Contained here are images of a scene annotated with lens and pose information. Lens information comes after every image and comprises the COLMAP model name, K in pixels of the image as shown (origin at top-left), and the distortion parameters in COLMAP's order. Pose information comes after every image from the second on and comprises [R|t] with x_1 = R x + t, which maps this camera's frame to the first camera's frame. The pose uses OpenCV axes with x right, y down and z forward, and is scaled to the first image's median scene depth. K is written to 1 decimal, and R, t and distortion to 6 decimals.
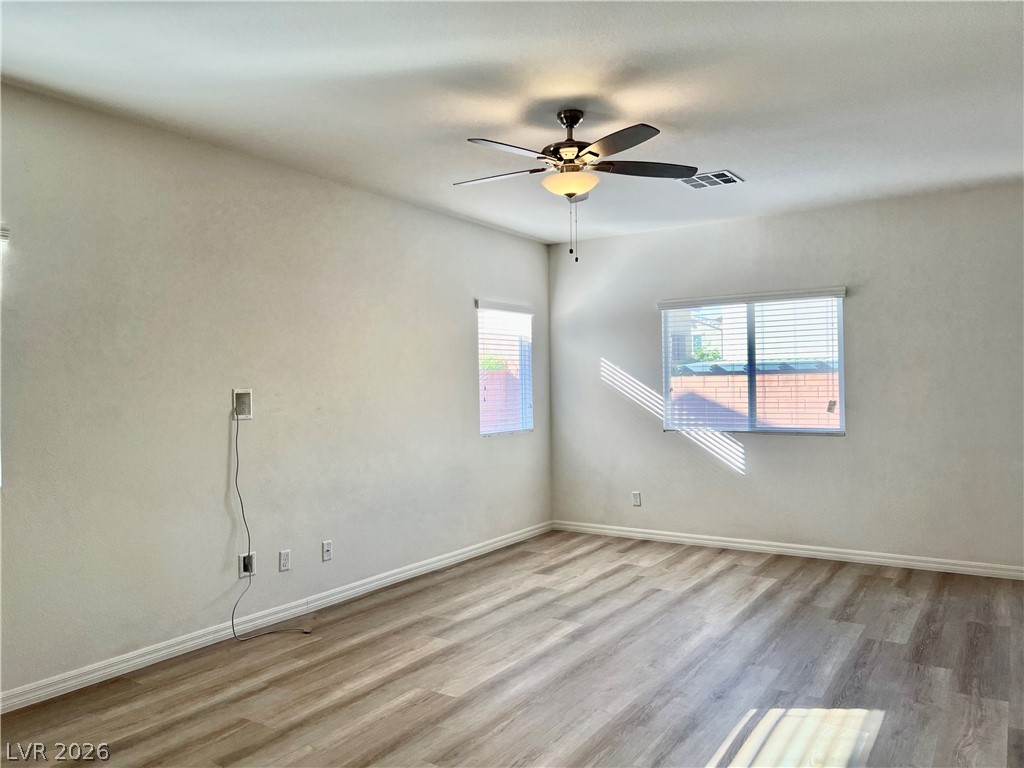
lens RADIAL K [[780.0, 0, 512.0], [0, 780.0, 384.0], [0, 0, 1]] dist [0.009640, -0.002962]
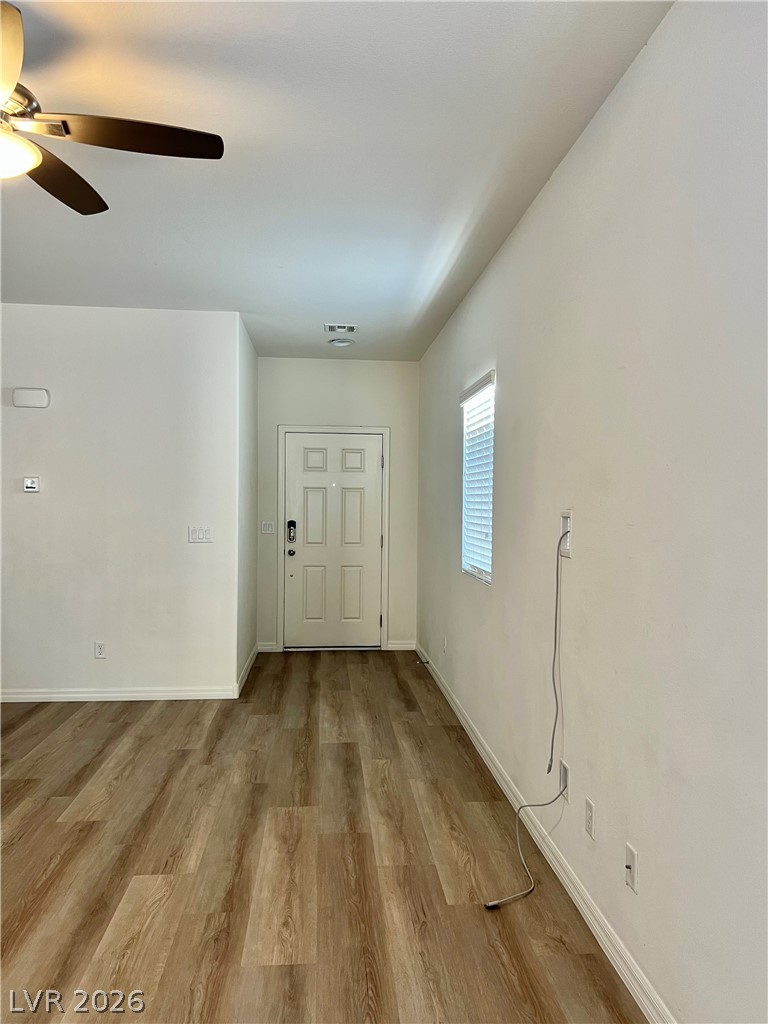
lens RADIAL K [[780.0, 0, 384.0], [0, 780.0, 512.0], [0, 0, 1]] dist [0.009640, -0.002962]
pose [[-0.794355, 0.012463, -0.607326, 0.206335], [0.000487, 0.999802, 0.019879, -0.003655], [0.607453, 0.015495, -0.794204, 1.713549]]
